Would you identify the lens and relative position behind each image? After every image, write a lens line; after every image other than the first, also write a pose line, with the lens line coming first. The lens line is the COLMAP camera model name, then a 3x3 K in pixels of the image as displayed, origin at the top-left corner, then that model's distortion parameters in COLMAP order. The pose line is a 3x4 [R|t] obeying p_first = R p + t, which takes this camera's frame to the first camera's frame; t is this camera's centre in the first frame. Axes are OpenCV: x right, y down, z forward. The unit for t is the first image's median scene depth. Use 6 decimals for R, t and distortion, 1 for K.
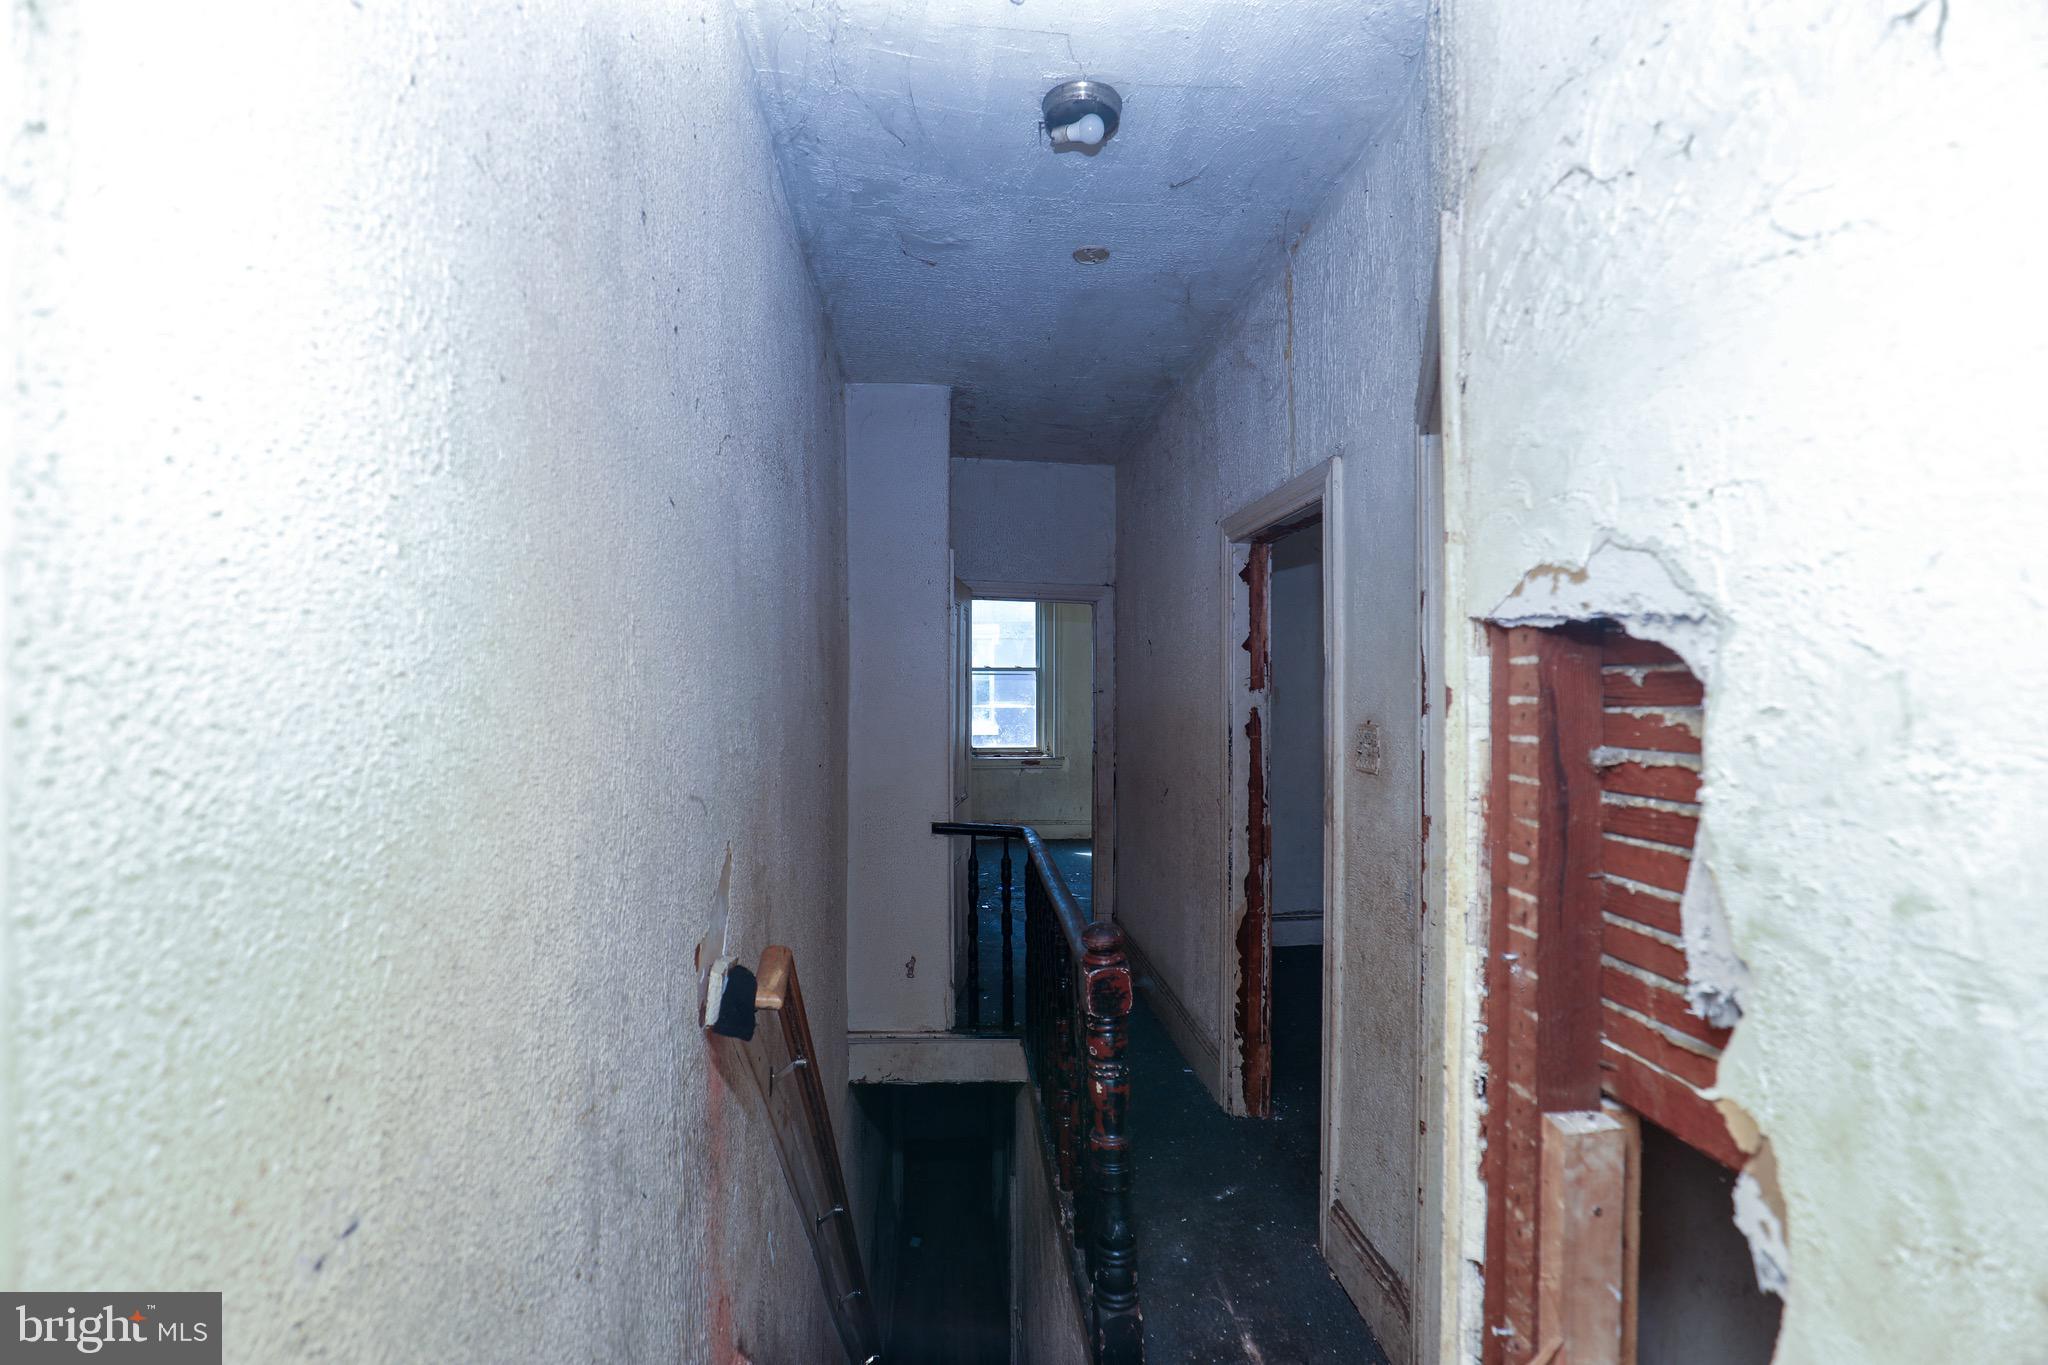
lens RADIAL K [[930.0, 0, 1013.1], [0, 930.0, 686.0], [0, 0, 1]] dist [-0.039229, 0.007225]
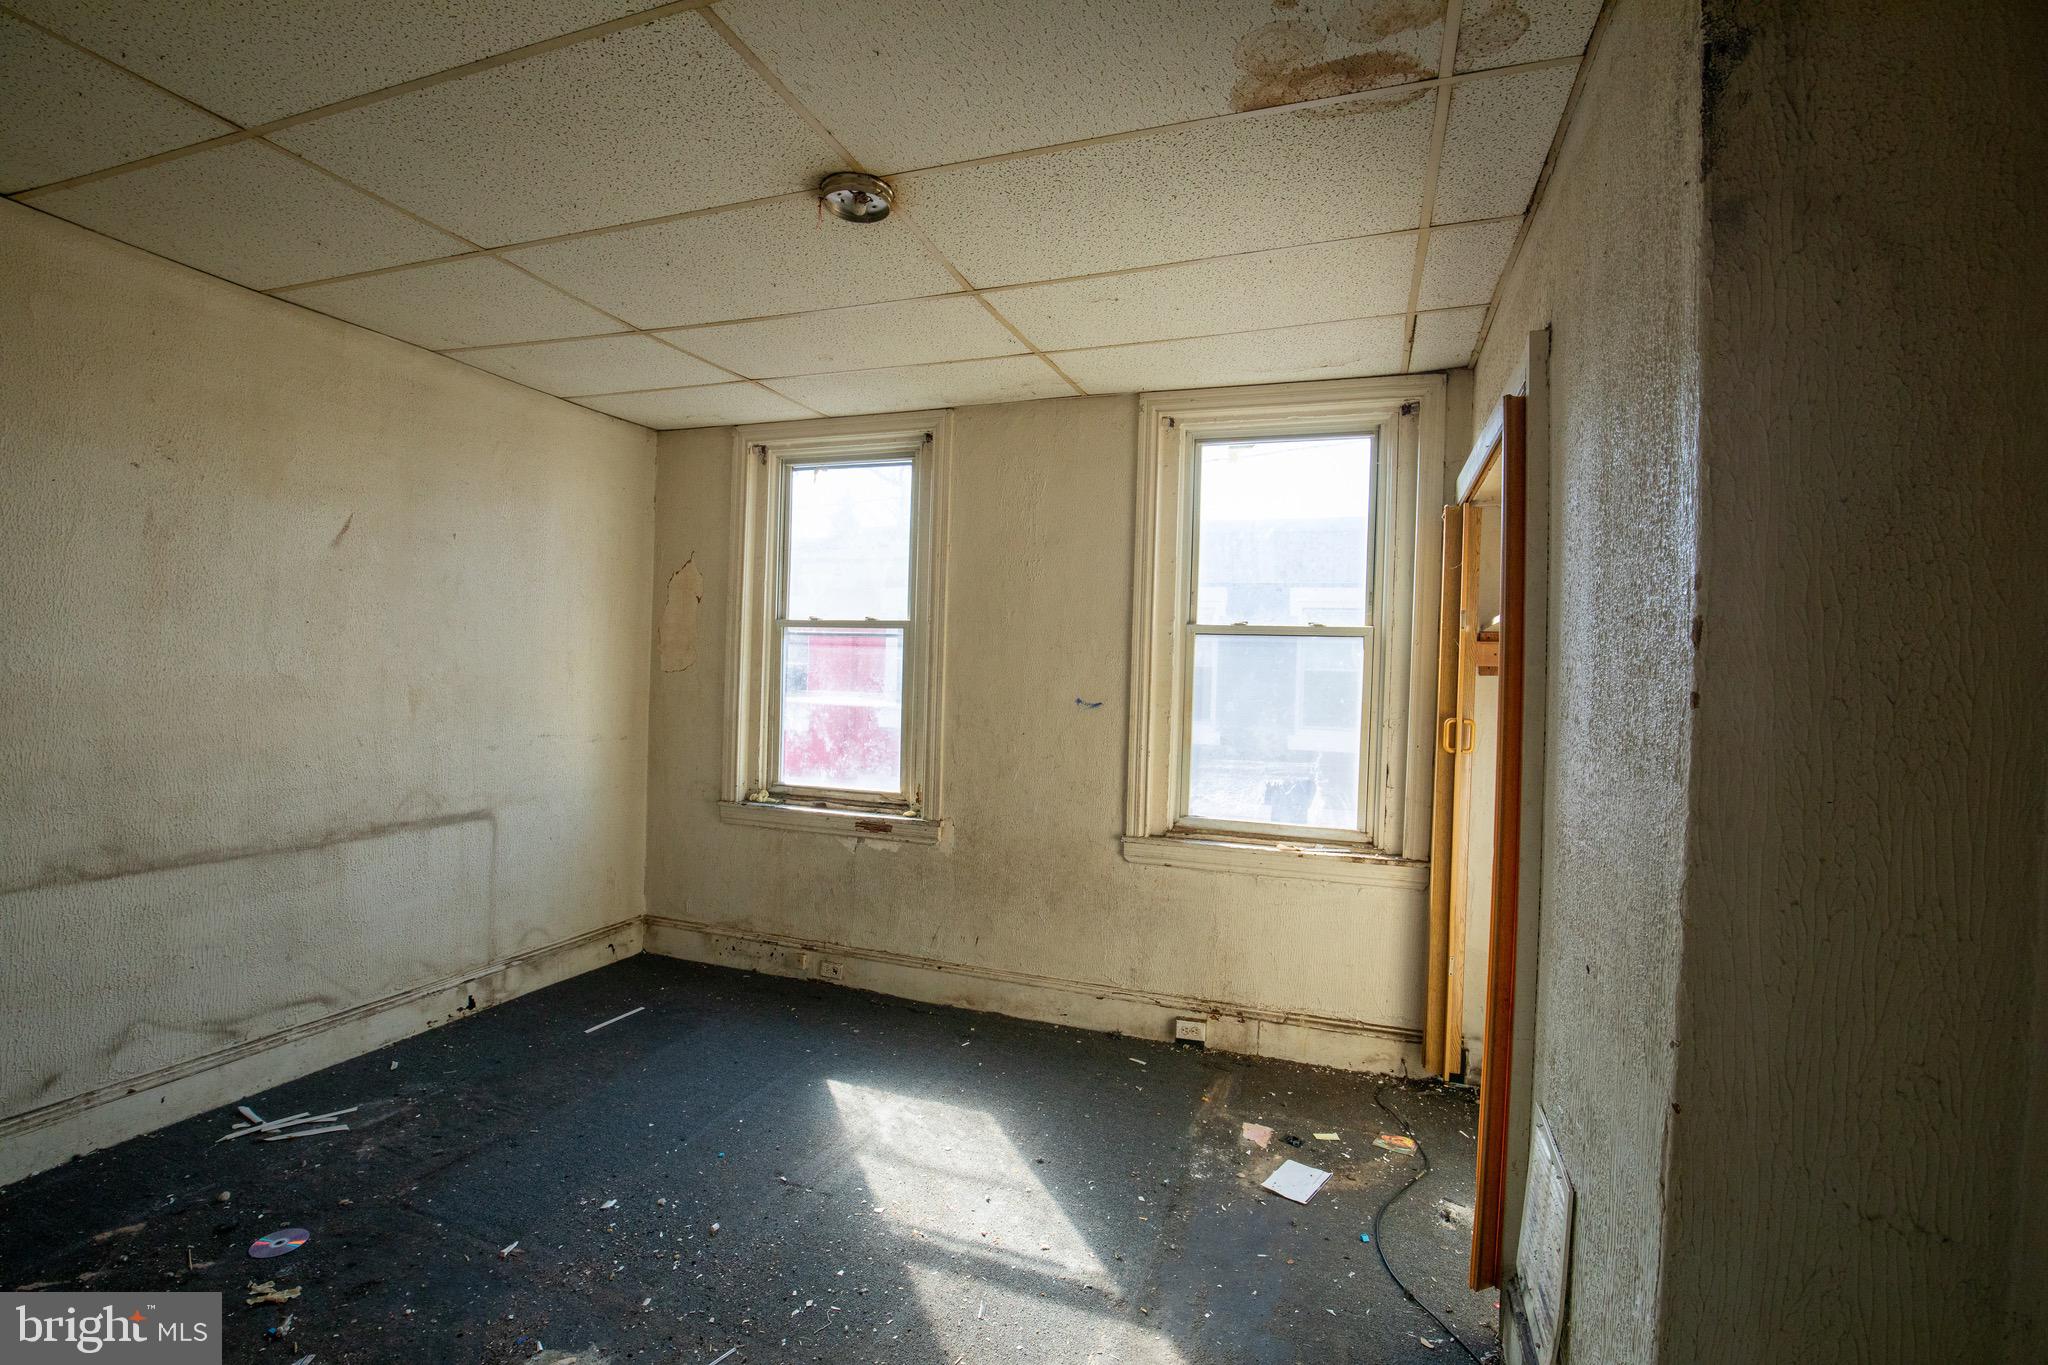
lens RADIAL K [[930.0, 0, 1013.1], [0, 930.0, 686.0], [0, 0, 1]] dist [-0.039229, 0.007225]
pose [[0.908576, 0.028583, -0.416740, 0.268210], [-0.026301, 0.999591, 0.011217, 0.006124], [0.416890, 0.000769, 0.908957, 0.606615]]
